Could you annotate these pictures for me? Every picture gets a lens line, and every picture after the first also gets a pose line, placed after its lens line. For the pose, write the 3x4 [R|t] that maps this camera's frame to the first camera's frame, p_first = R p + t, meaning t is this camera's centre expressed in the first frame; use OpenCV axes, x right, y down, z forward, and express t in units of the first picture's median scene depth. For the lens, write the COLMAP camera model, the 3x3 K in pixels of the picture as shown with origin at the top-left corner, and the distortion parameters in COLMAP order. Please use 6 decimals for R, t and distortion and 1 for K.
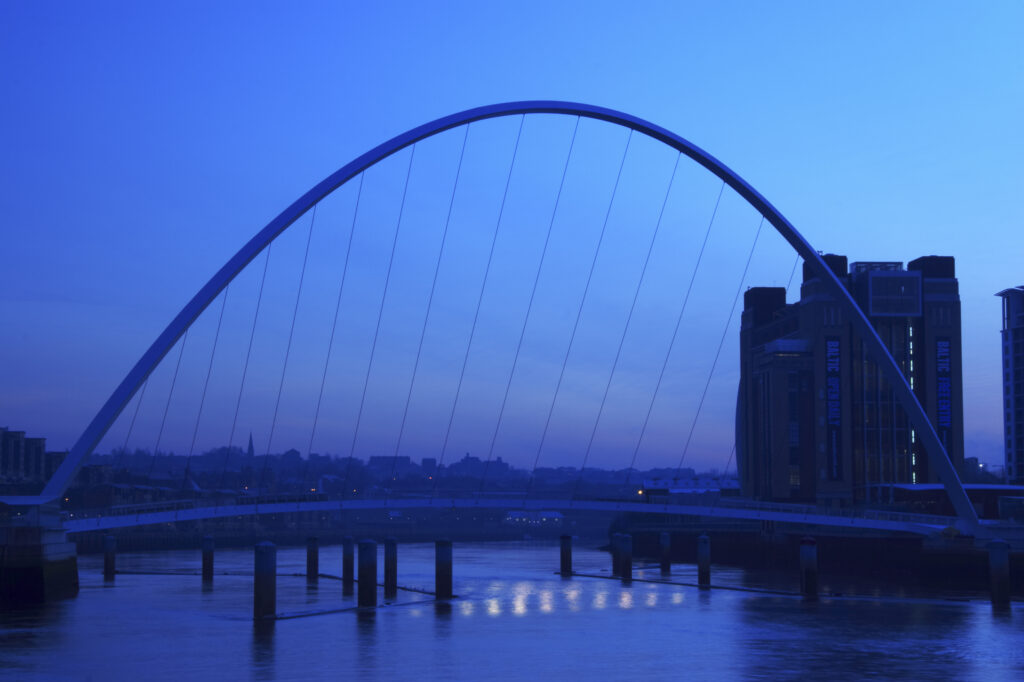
lens RADIAL K [[2020.4, 0, 518.6], [0, 2020.4, 342.9], [0, 0, 1]] dist [0.446122, 0.000000]
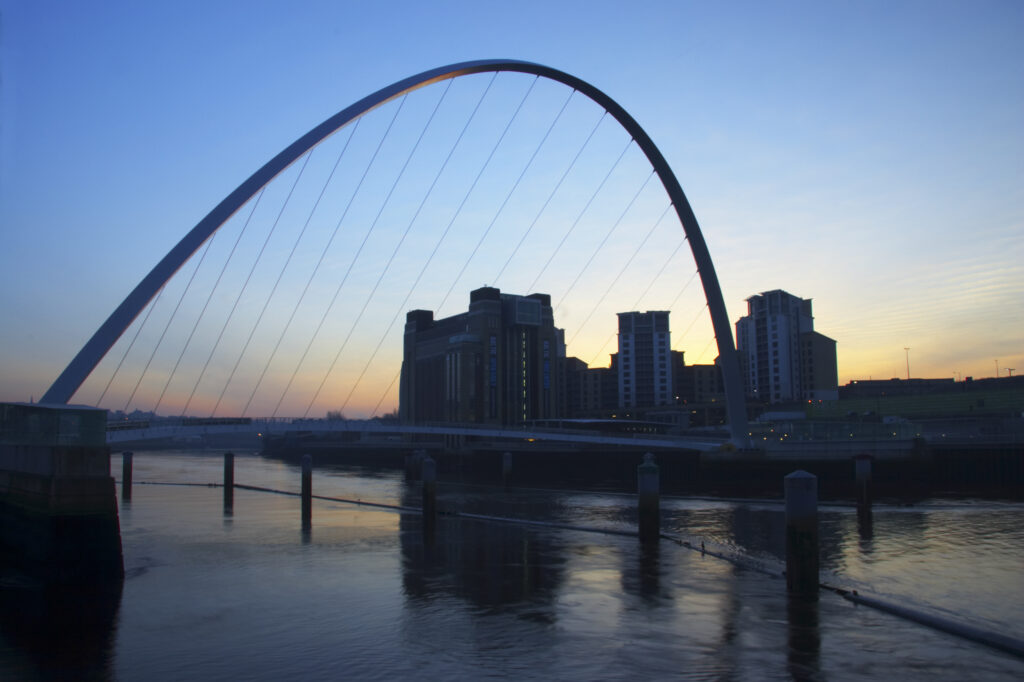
lens RADIAL K [[787.2, 0, 506.1], [0, 787.2, 345.8], [0, 0, 1]] dist [-0.178311, 0.125152]
pose [[0.898451, 0.050992, 0.436103, -0.124100], [-0.036110, 0.998450, -0.042352, 0.034199], [-0.437587, 0.022303, 0.898900, 0.402294]]
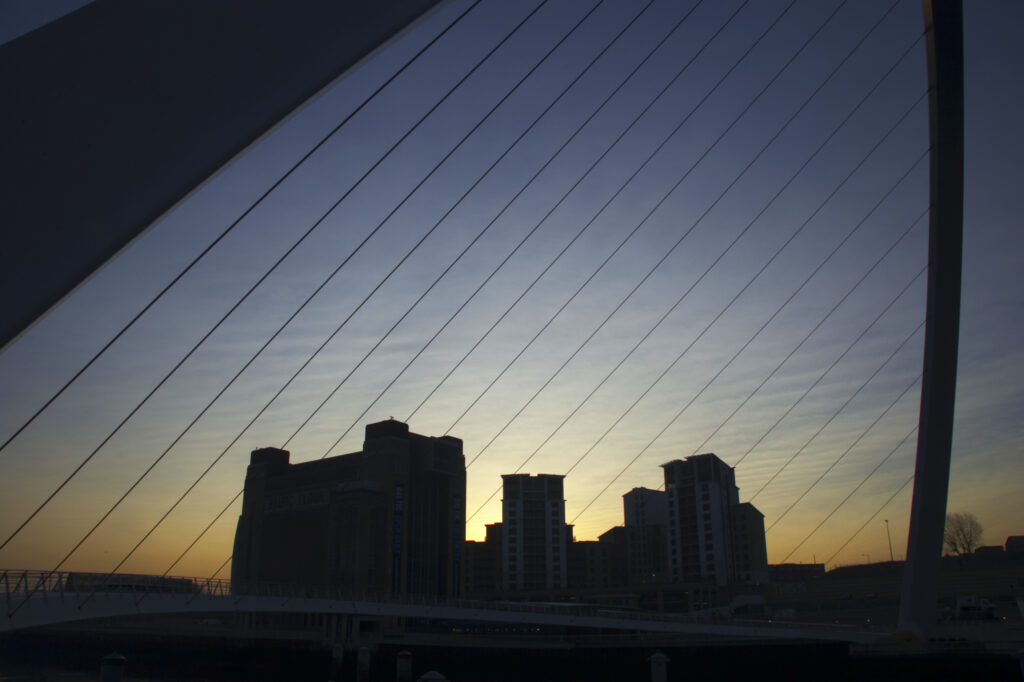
lens RADIAL K [[787.2, 0, 501.7], [0, 787.2, 358.1], [0, 0, 1]] dist [-0.178311, 0.125152]
pose [[0.701264, 0.238188, 0.671934, -0.146695], [-0.063140, 0.959581, -0.274257, 0.051455], [-0.710101, 0.149900, 0.687959, 0.609623]]
